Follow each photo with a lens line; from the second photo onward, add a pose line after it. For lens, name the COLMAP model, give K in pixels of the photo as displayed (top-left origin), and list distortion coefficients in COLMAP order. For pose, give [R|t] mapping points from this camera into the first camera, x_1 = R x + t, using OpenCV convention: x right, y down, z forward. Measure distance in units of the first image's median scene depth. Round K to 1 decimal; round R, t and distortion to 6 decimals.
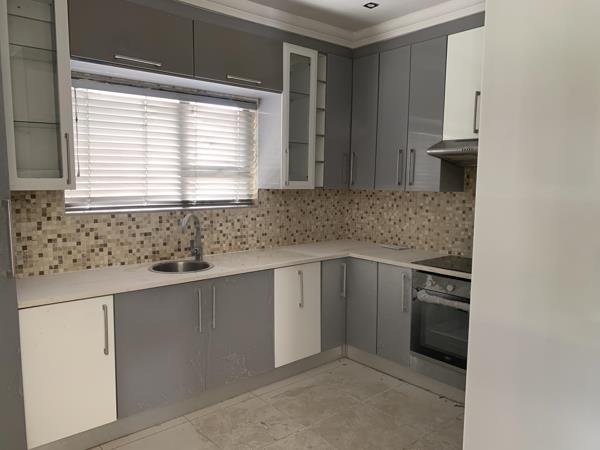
lens RADIAL K [[459.9, 0, 300.6], [0, 459.9, 226.3], [0, 0, 1]] dist [-0.004959, -0.001640]
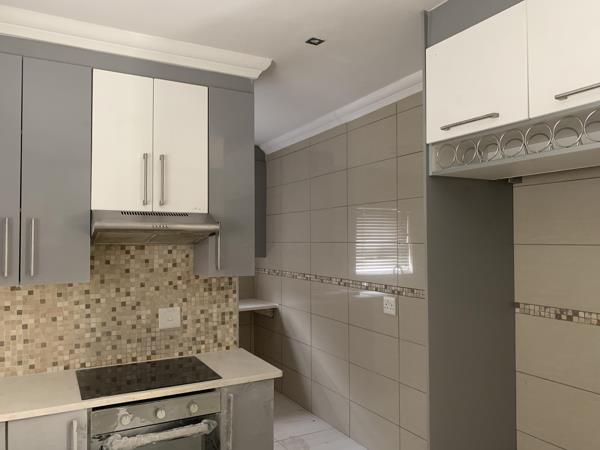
lens RADIAL K [[459.9, 0, 300.6], [0, 459.9, 224.4], [0, 0, 1]] dist [-0.004959, -0.001640]
pose [[0.197120, 0.024597, 0.980071, -0.290910], [0.103329, 0.993596, -0.045719, -0.089753], [-0.974919, 0.110282, 0.193316, 0.501066]]
